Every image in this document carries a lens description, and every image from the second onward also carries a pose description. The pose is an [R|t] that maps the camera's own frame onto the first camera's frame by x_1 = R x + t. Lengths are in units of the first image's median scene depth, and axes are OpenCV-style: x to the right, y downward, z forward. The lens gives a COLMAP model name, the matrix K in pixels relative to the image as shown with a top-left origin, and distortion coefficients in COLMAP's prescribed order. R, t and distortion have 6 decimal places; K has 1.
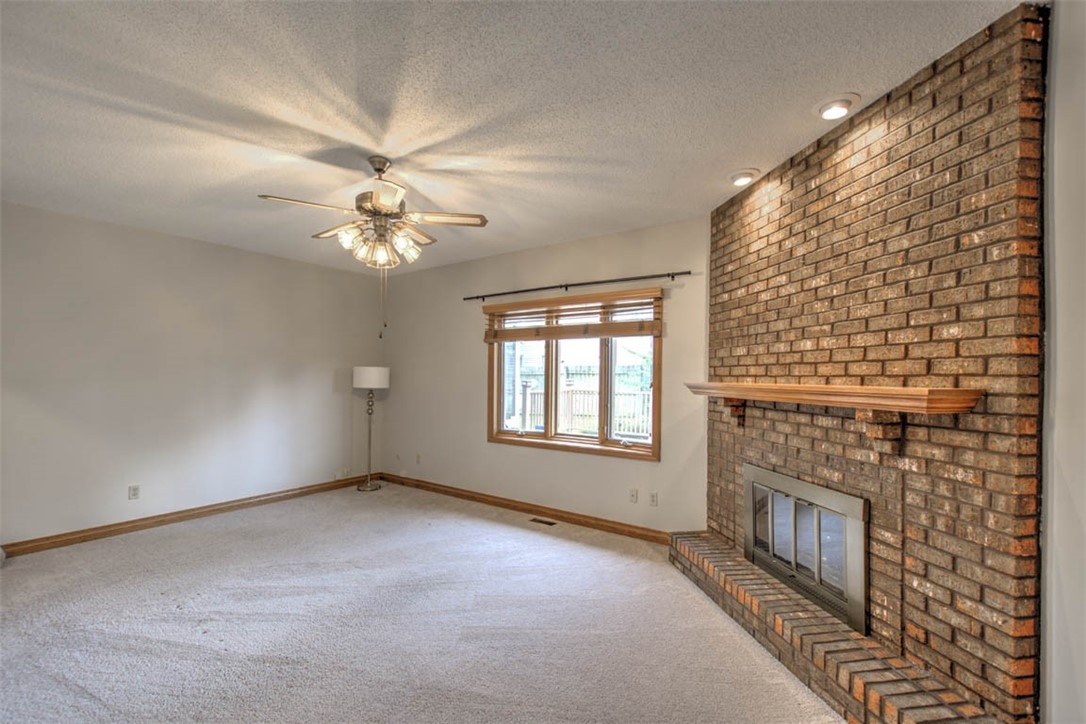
lens RADIAL K [[464.3, 0, 548.8], [0, 464.3, 369.8], [0, 0, 1]] dist [0.003653, -0.001680]
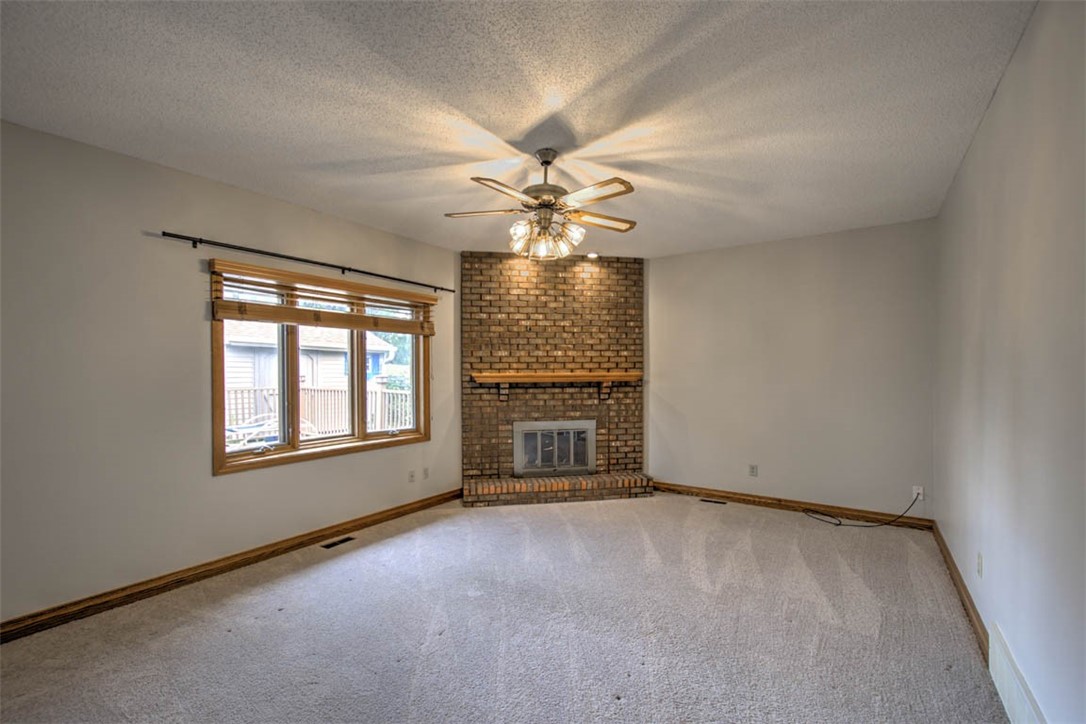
lens RADIAL K [[464.3, 0, 546.4], [0, 464.3, 367.6], [0, 0, 1]] dist [0.003653, -0.001680]
pose [[-0.006762, -0.002853, 0.999973, -1.382011], [-0.010248, 0.999944, 0.002783, 0.002986], [-0.999925, -0.010229, -0.006790, 1.006992]]
